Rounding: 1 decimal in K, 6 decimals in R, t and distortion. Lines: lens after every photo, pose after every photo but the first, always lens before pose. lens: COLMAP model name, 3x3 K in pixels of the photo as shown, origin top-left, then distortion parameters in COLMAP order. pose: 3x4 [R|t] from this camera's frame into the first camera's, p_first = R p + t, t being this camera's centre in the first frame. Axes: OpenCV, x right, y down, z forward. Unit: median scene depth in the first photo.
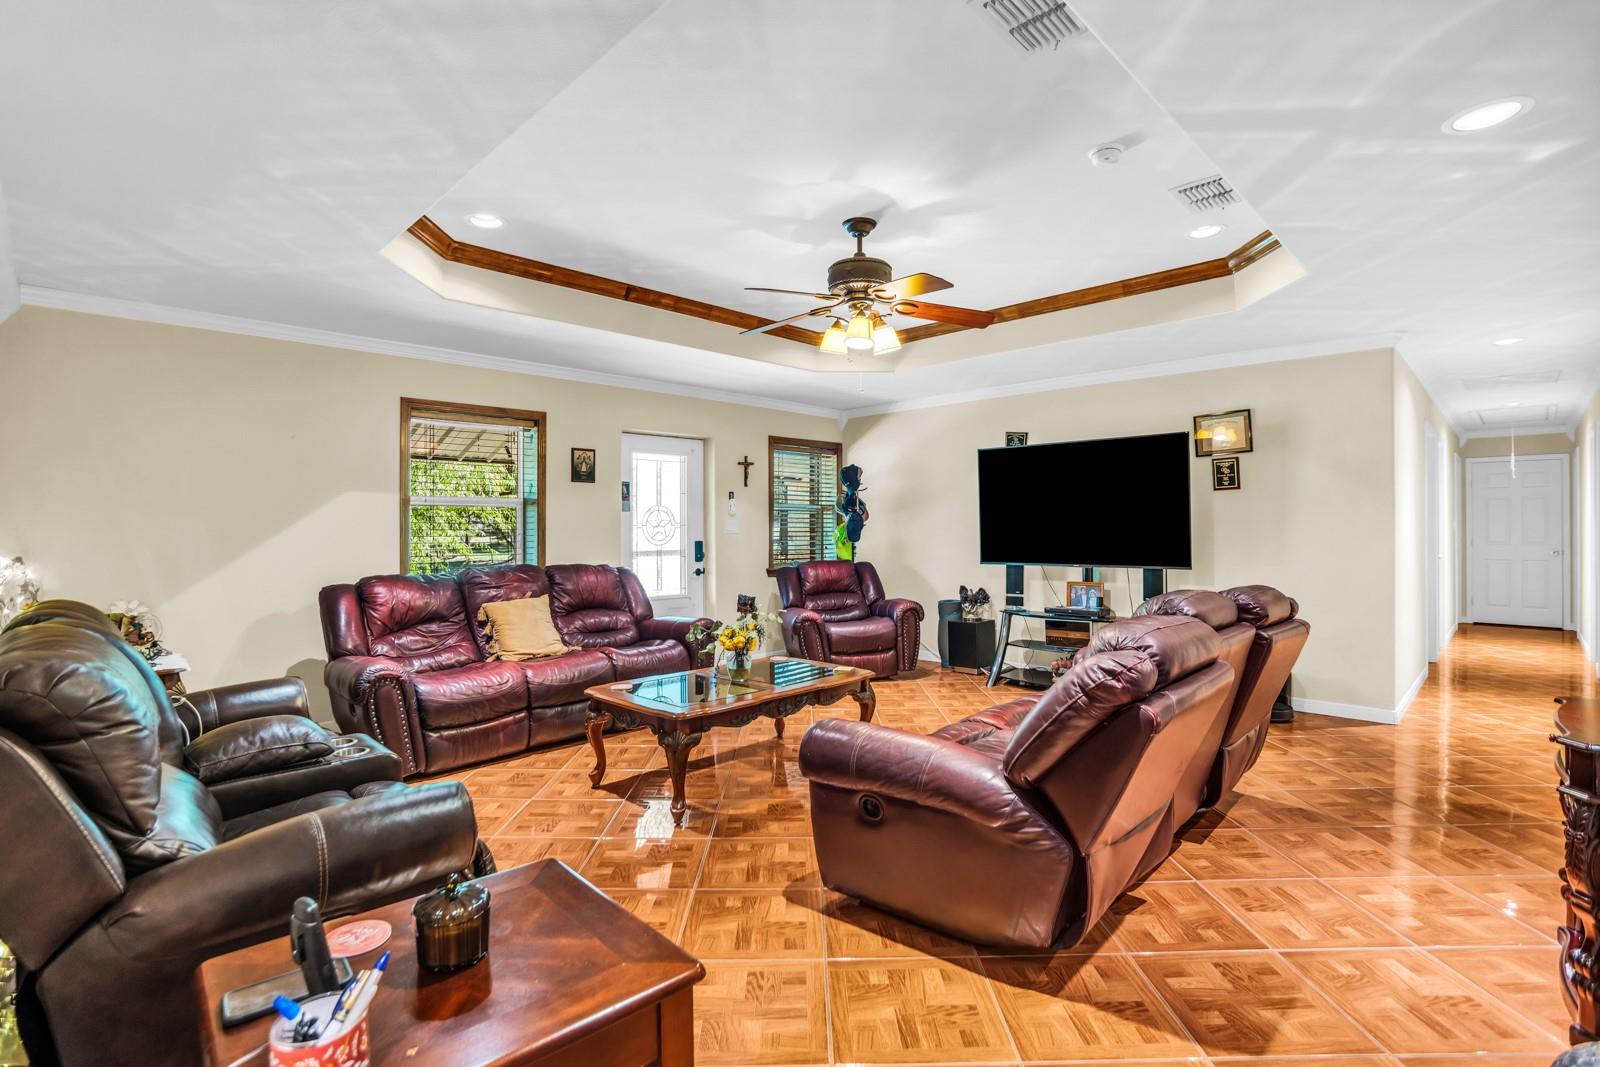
lens RADIAL K [[788.0, 0, 800.0], [0, 788.0, 533.5], [0, 0, 1]] dist [-0.074455, -0.000290]
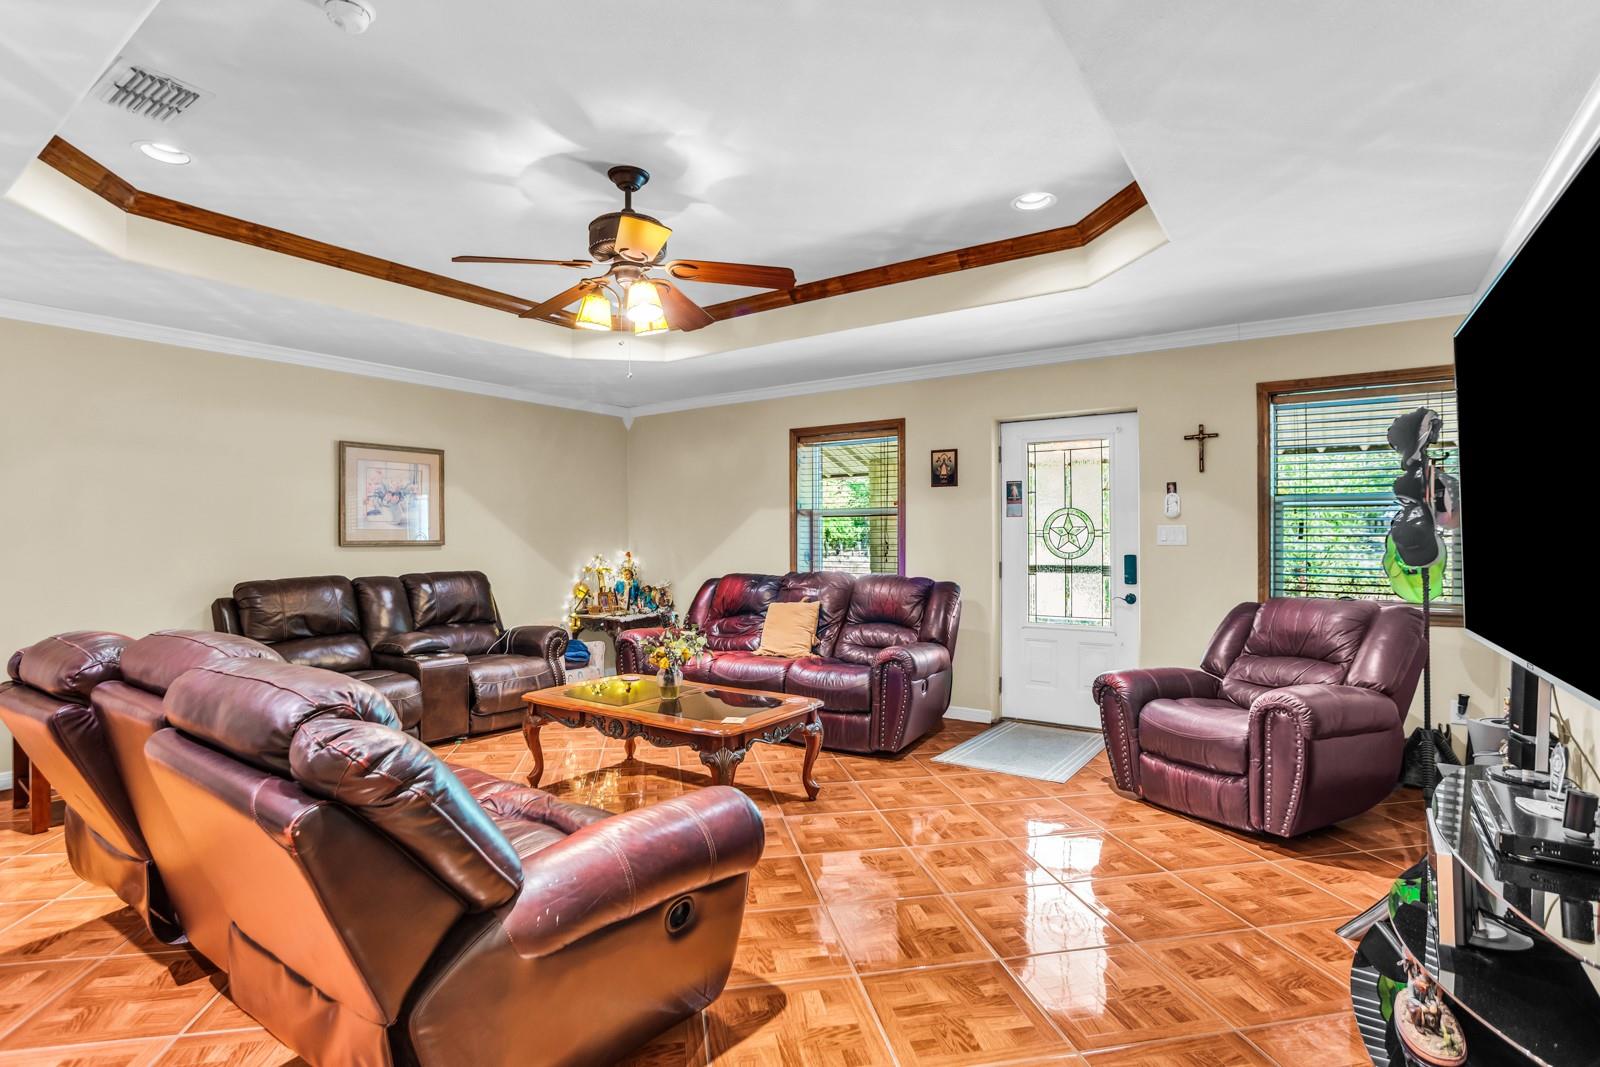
lens RADIAL K [[788.0, 0, 800.0], [0, 788.0, 533.5], [0, 0, 1]] dist [-0.074455, -0.000290]
pose [[0.140703, 0.005105, -0.990039, 0.628266], [-0.001578, 0.999987, 0.004932, -0.015369], [0.990051, 0.000869, 0.140709, 0.731845]]
